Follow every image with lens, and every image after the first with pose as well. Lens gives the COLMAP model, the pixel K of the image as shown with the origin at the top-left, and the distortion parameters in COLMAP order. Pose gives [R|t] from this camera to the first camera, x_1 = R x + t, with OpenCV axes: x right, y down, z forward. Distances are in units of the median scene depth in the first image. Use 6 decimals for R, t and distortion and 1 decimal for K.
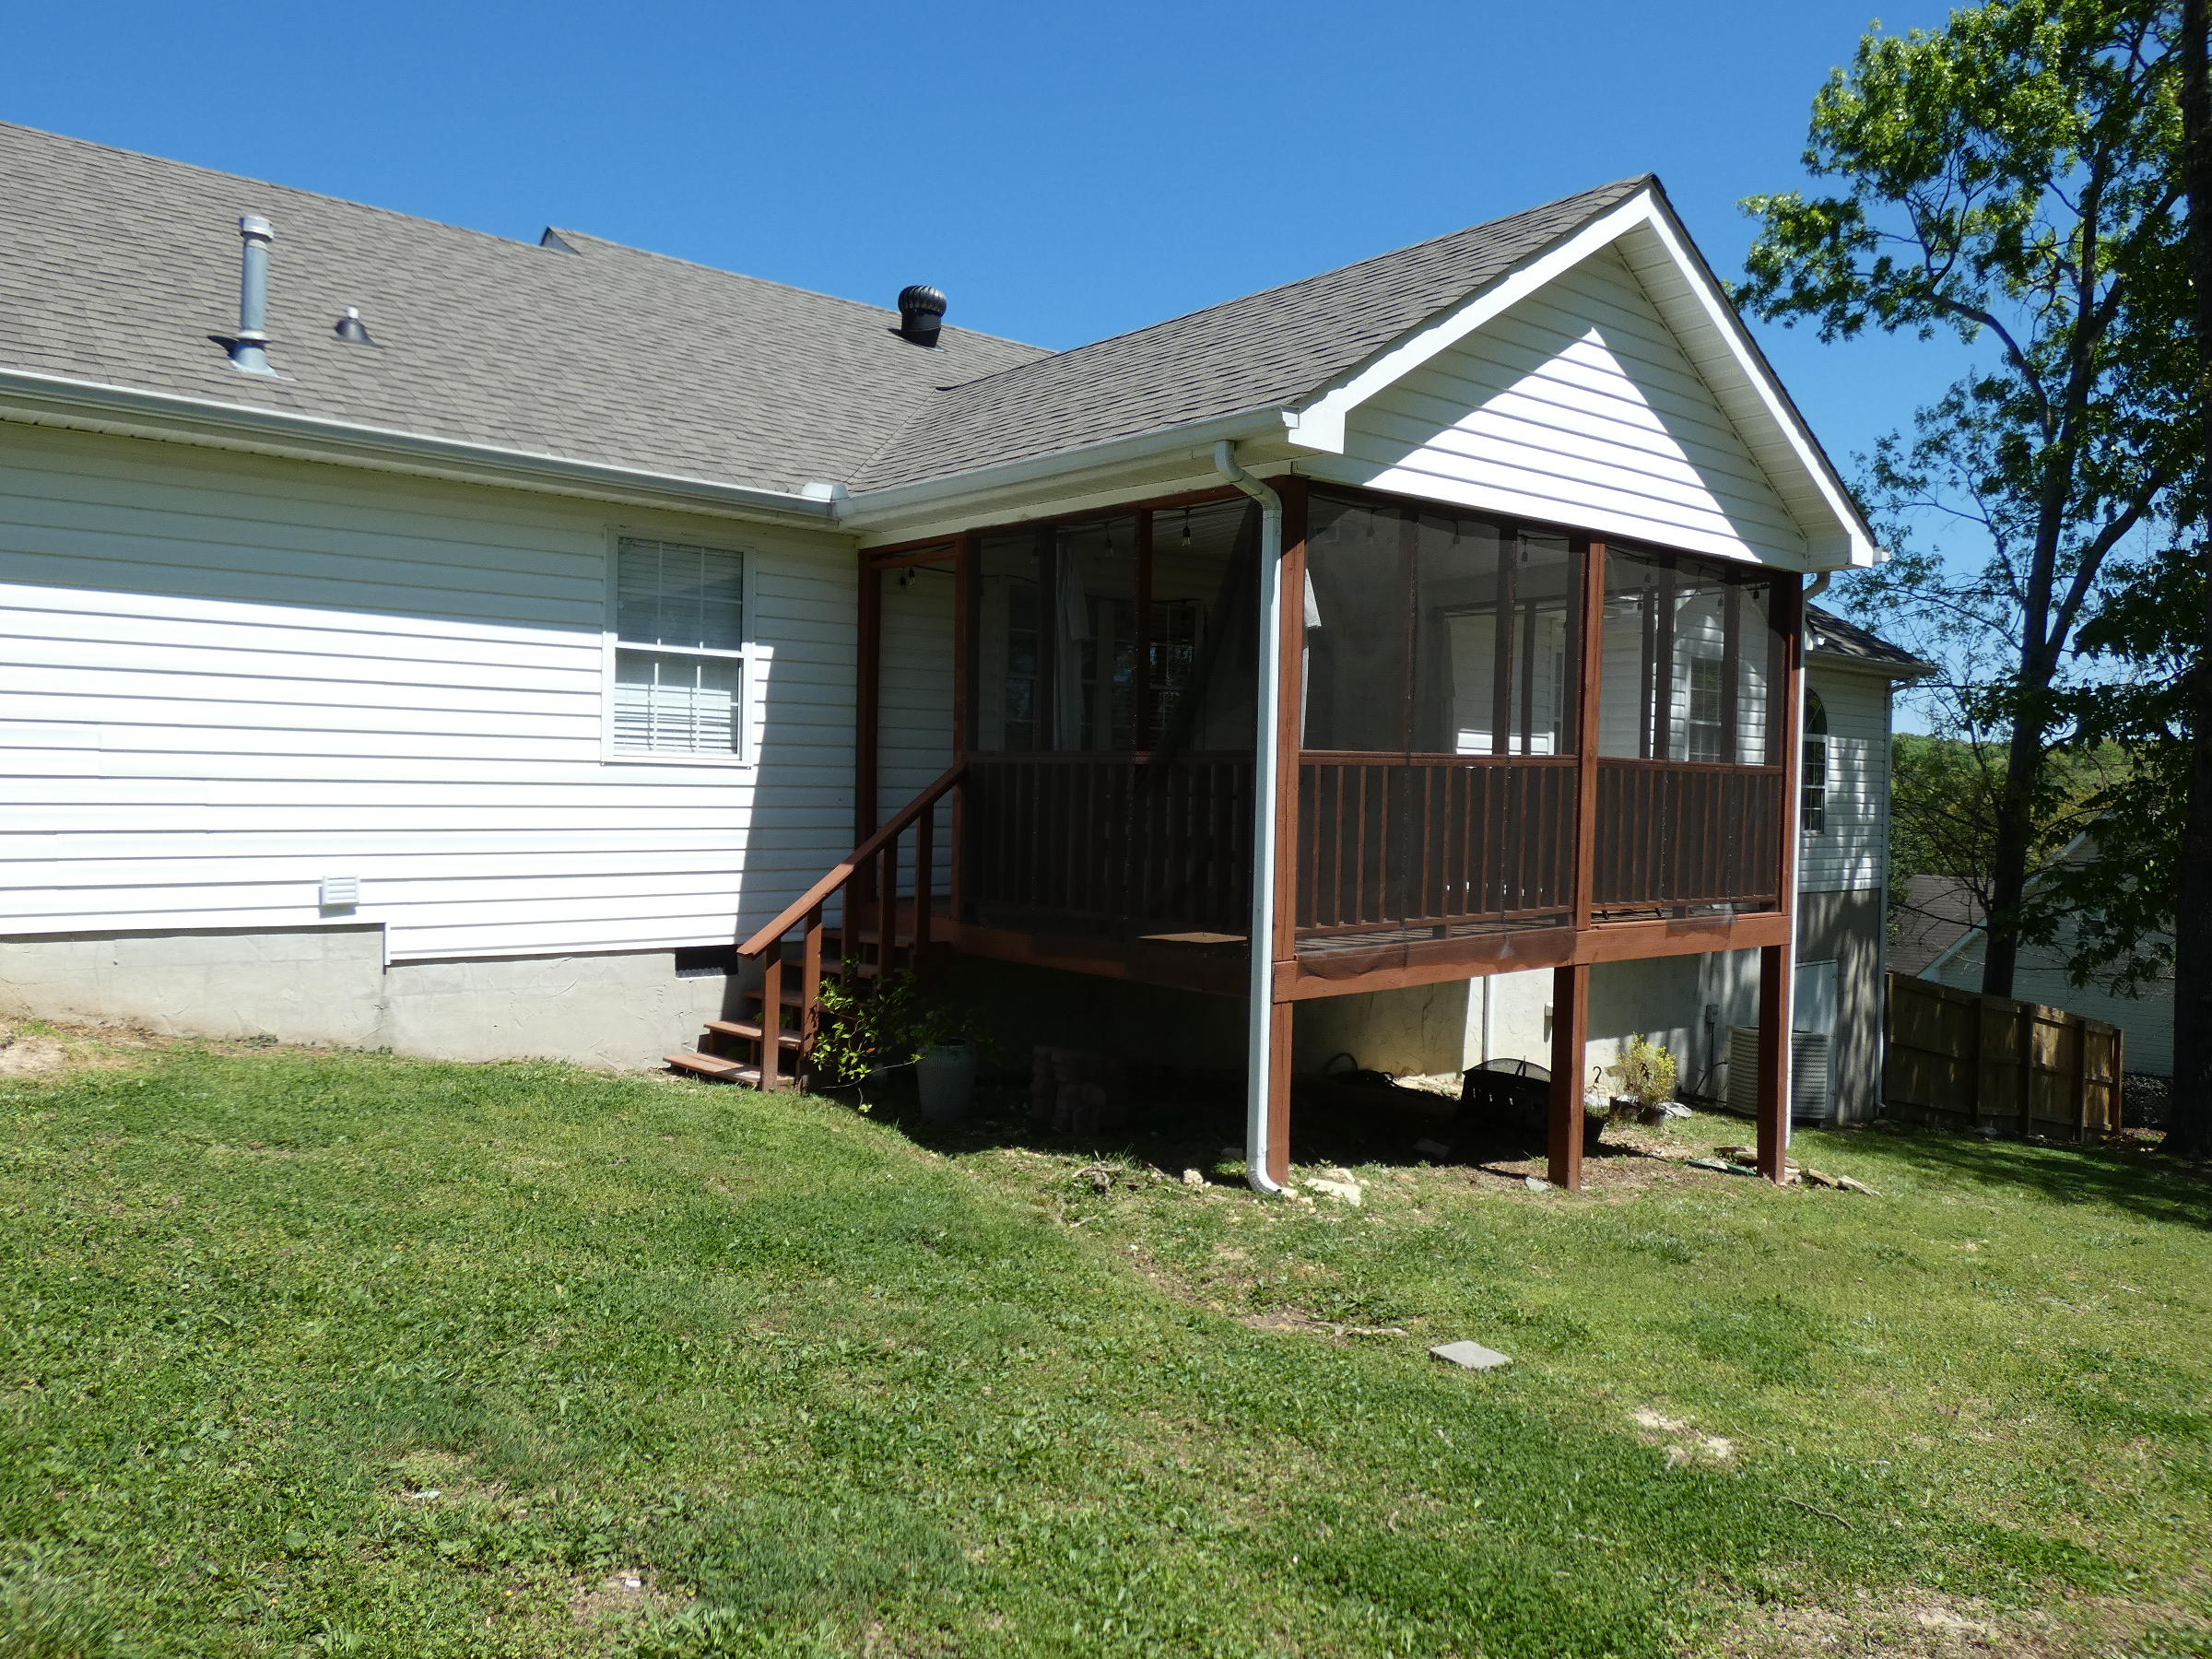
lens RADIAL K [[1618.9, 0, 1107.7], [0, 1618.9, 851.6], [0, 0, 1]] dist [-0.002671, -0.016592]
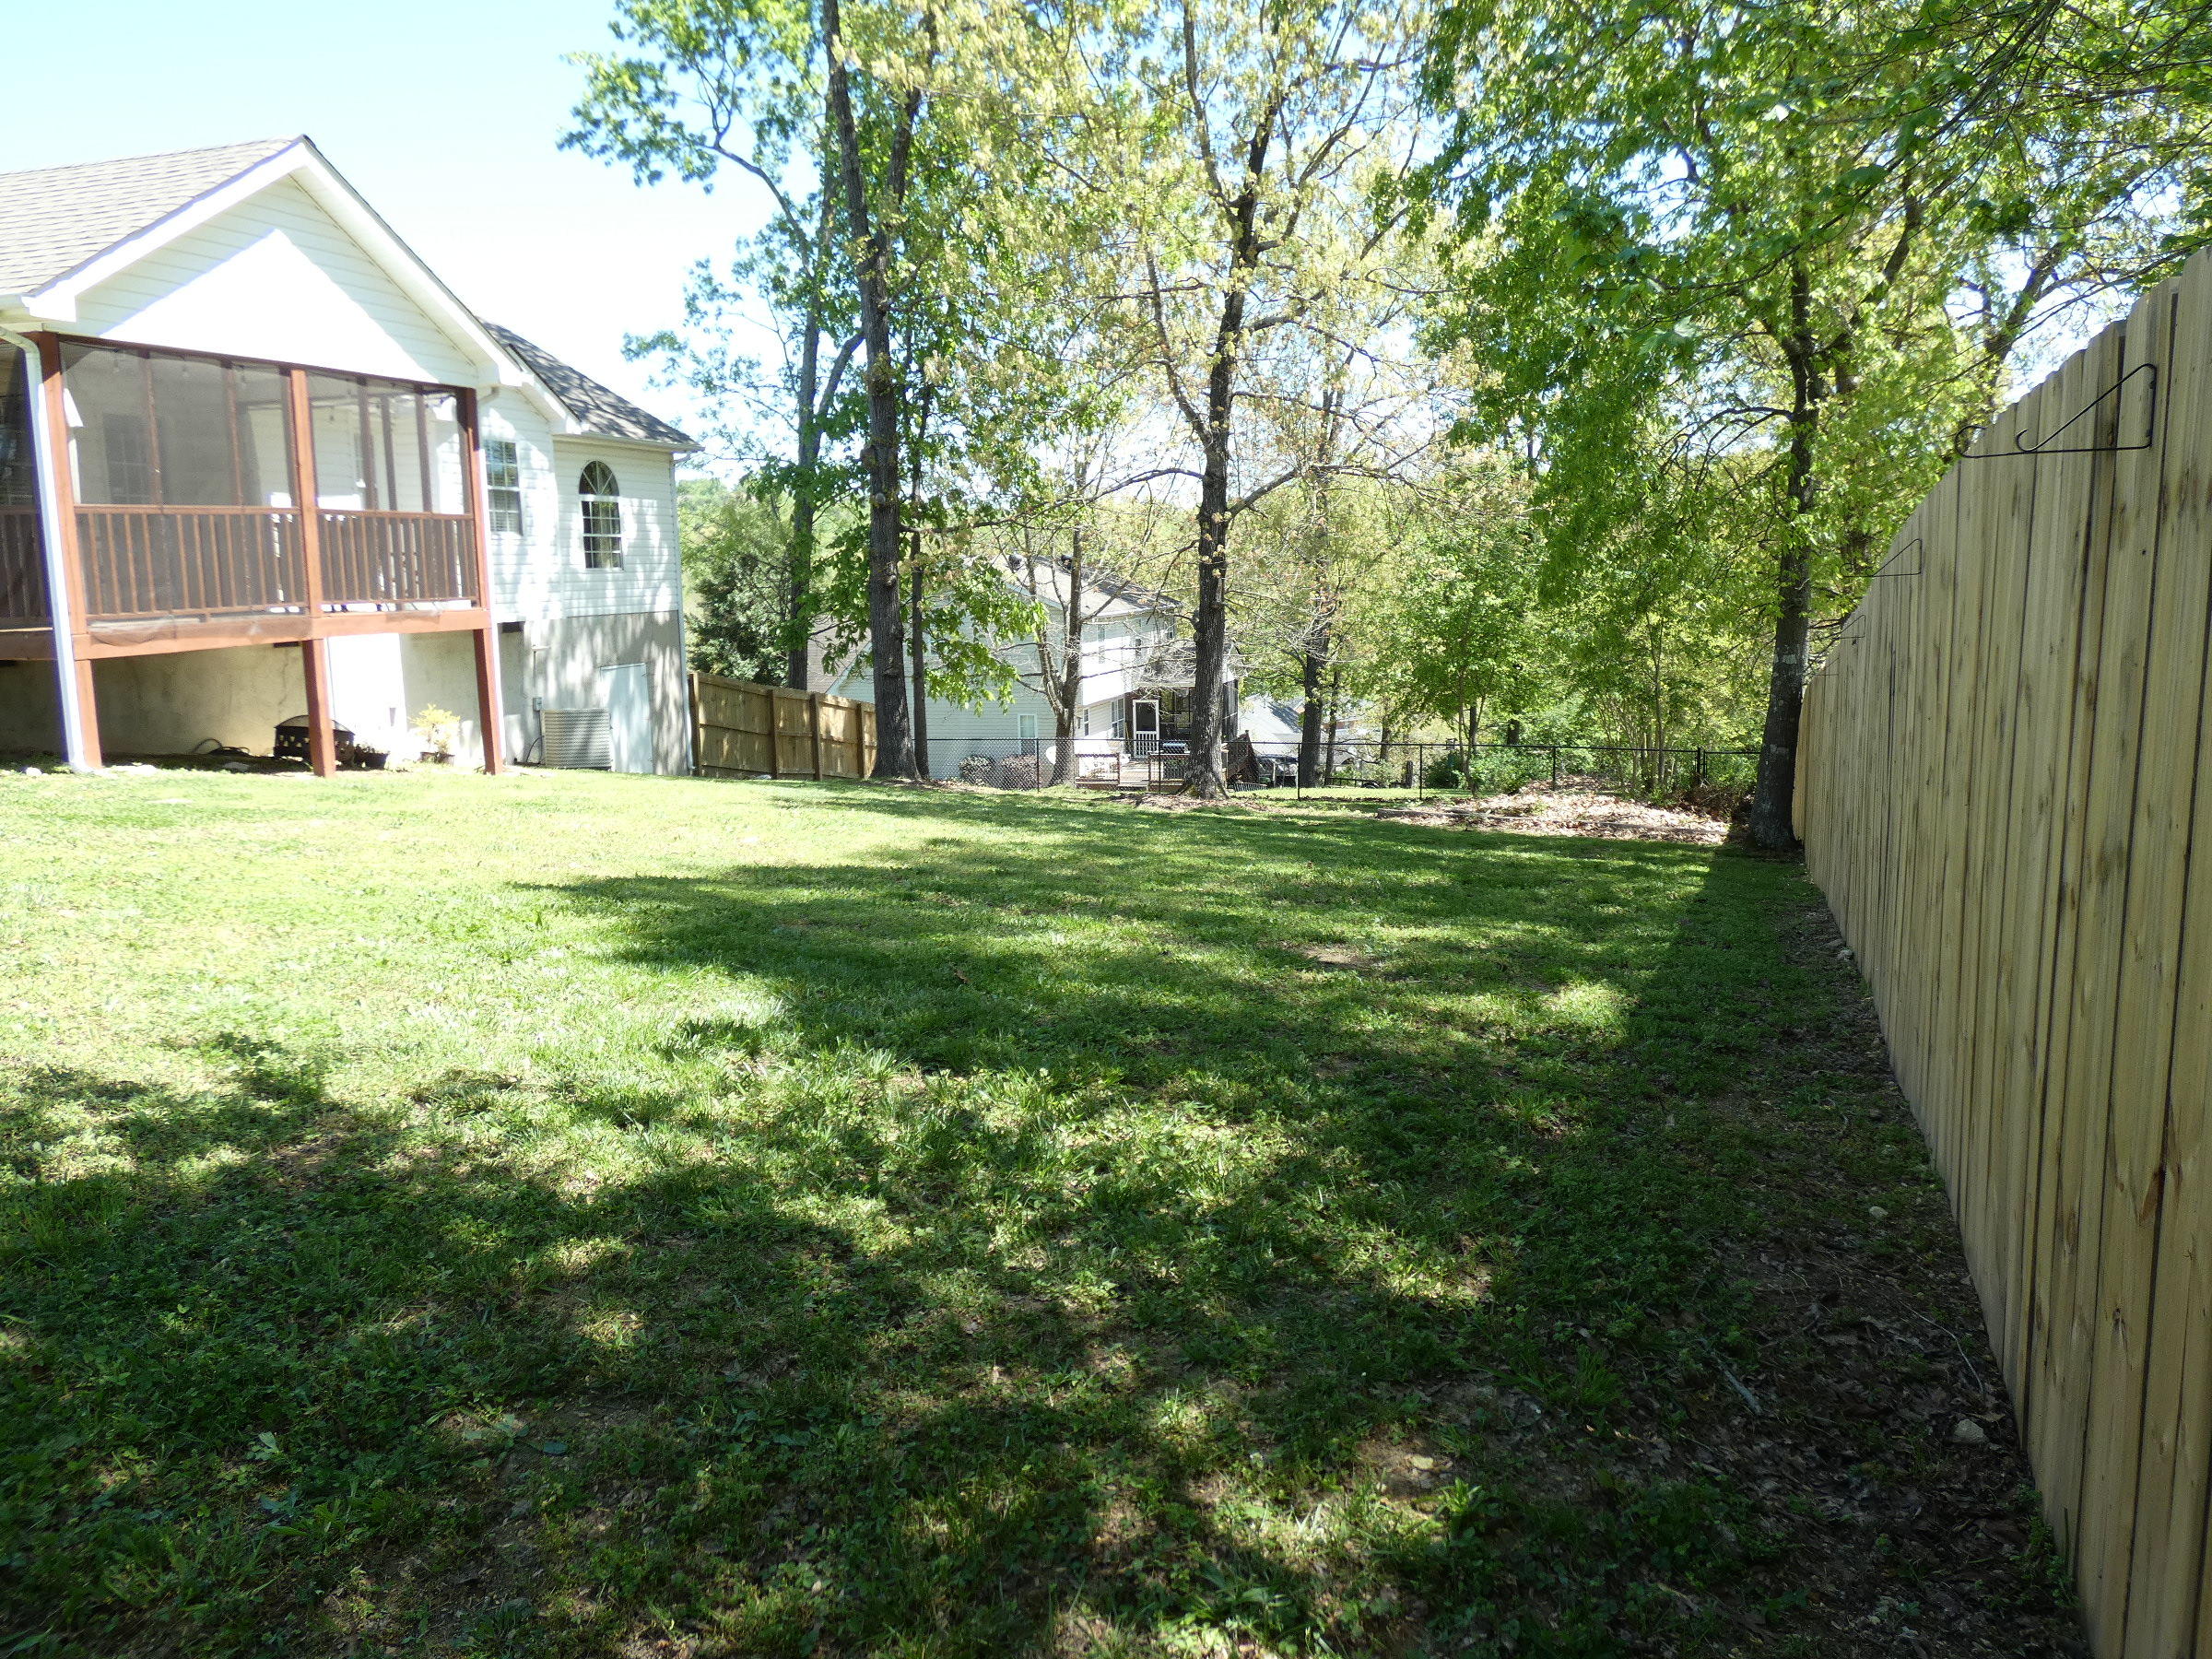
lens RADIAL K [[1618.9, 0, 1087.8], [0, 1618.9, 827.4], [0, 0, 1]] dist [-0.002671, -0.016592]
pose [[0.849549, -0.118410, 0.514049, 0.095667], [0.055288, 0.989101, 0.136465, 0.078676], [-0.524605, -0.087513, 0.846836, -0.787950]]
